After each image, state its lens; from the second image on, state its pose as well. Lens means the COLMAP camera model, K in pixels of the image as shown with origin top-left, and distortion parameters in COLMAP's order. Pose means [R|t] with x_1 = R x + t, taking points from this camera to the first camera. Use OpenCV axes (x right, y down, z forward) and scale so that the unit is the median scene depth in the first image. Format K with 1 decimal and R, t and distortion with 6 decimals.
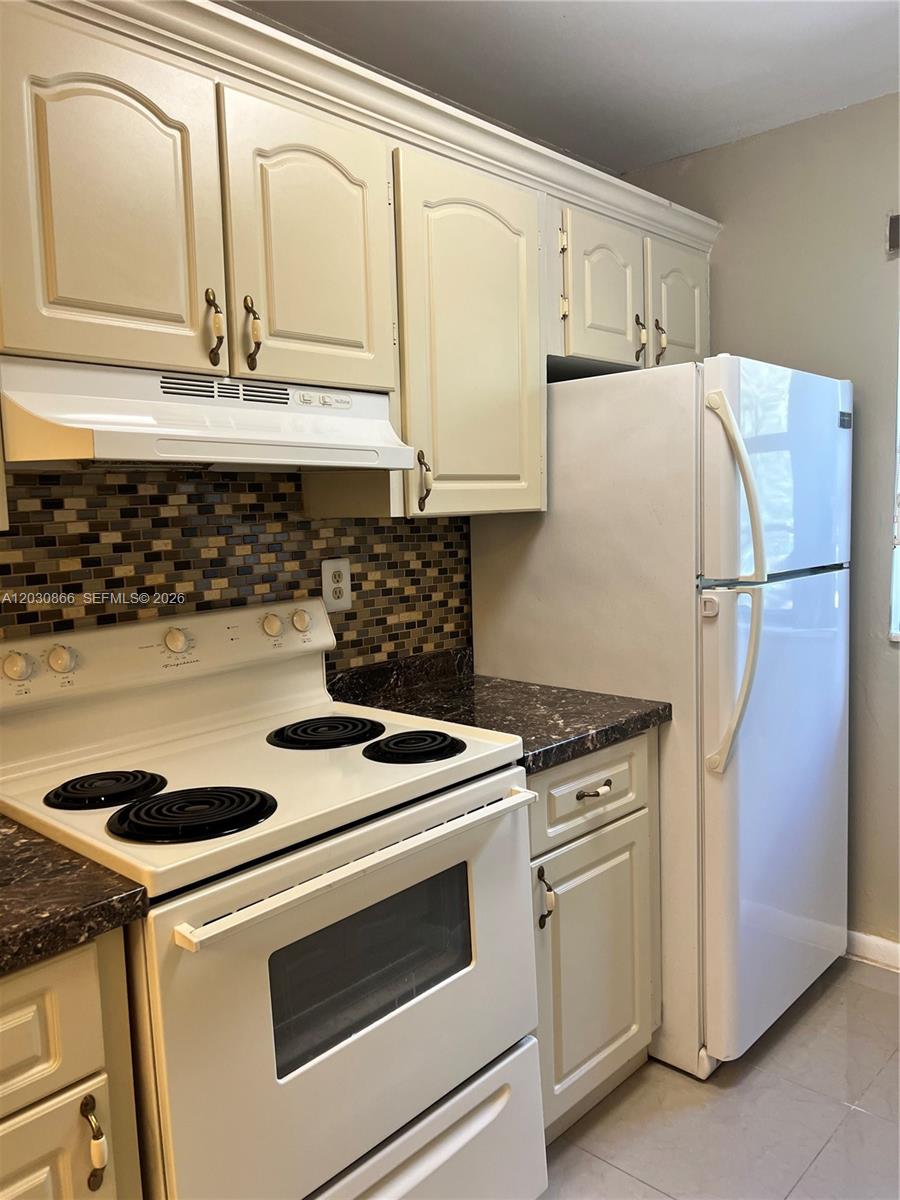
lens RADIAL K [[890.1, 0, 460.4], [0, 890.1, 590.9], [0, 0, 1]] dist [0.055334, -0.073964]
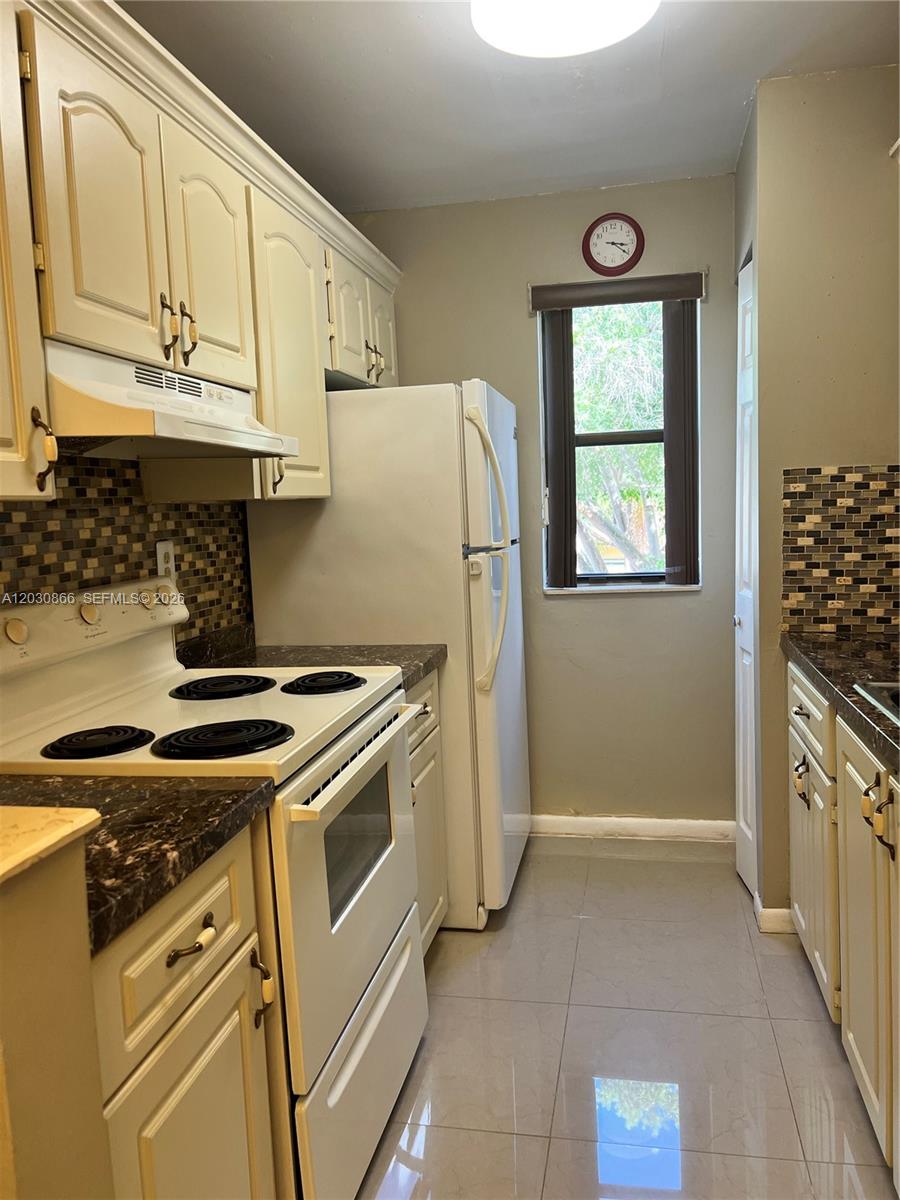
lens RADIAL K [[890.1, 0, 460.4], [0, 890.1, 590.9], [0, 0, 1]] dist [0.055334, -0.073964]
pose [[0.850967, -0.056538, 0.522167, -0.433821], [0.064241, 0.997929, 0.003359, 0.046625], [-0.521276, 0.030686, 0.852836, -0.119419]]
